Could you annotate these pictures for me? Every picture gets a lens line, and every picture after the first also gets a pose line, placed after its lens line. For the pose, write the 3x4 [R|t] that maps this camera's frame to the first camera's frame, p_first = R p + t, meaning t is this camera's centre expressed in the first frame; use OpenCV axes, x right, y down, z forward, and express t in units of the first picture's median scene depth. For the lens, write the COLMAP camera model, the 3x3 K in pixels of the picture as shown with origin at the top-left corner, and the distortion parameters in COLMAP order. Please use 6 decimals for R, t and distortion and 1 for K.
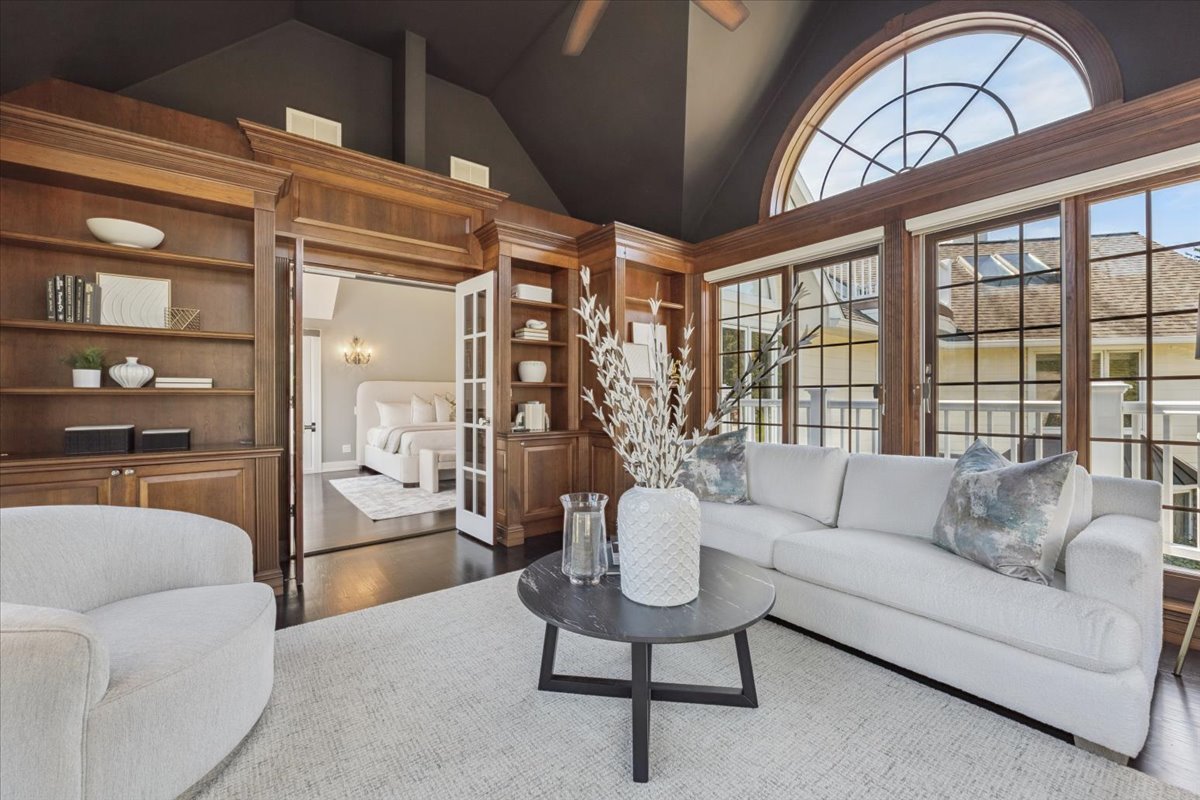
lens RADIAL K [[475.7, 0, 600.0], [0, 475.7, 400.0], [0, 0, 1]] dist [0.000112, -0.000054]
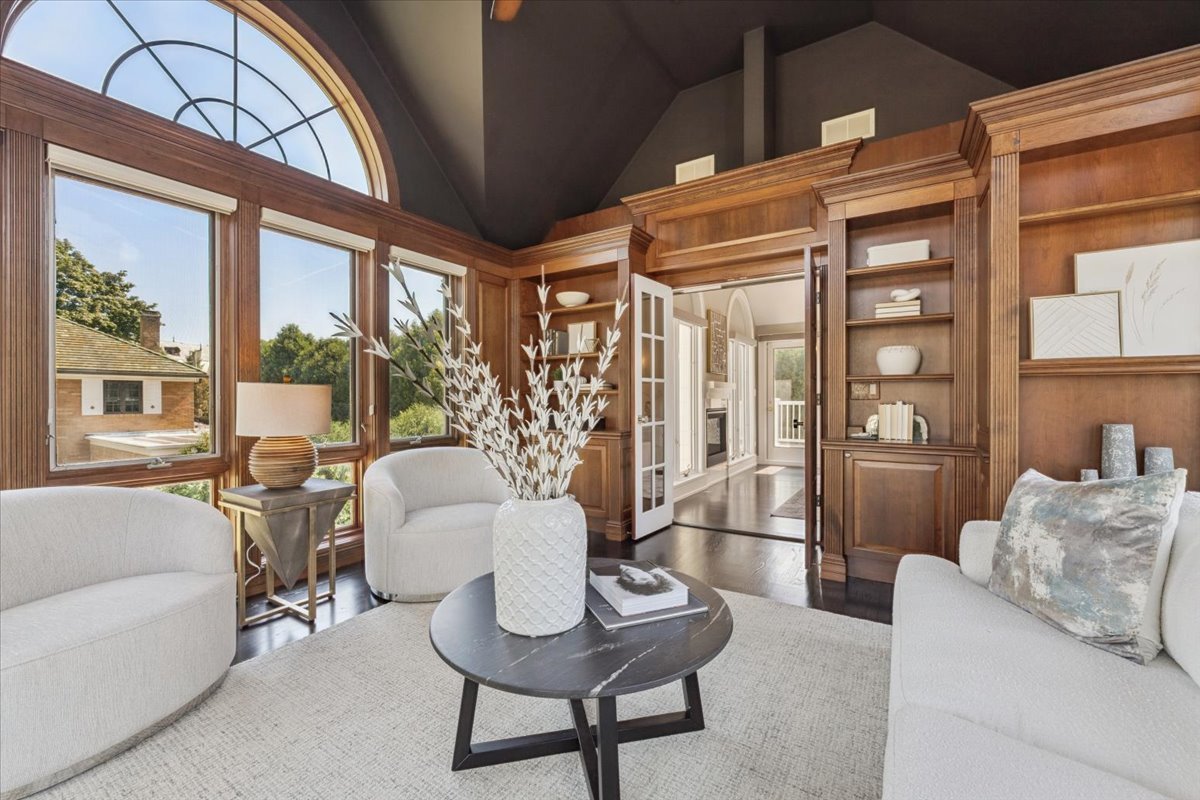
lens RADIAL K [[487.4, 0, 601.0], [0, 487.4, 394.6], [0, 0, 1]] dist [-0.001062, 0.000073]
pose [[0.344766, -0.004664, -0.938677, 0.451352], [0.002230, 0.999989, -0.004150, -0.005020], [0.938686, -0.000662, 0.344772, 0.349327]]
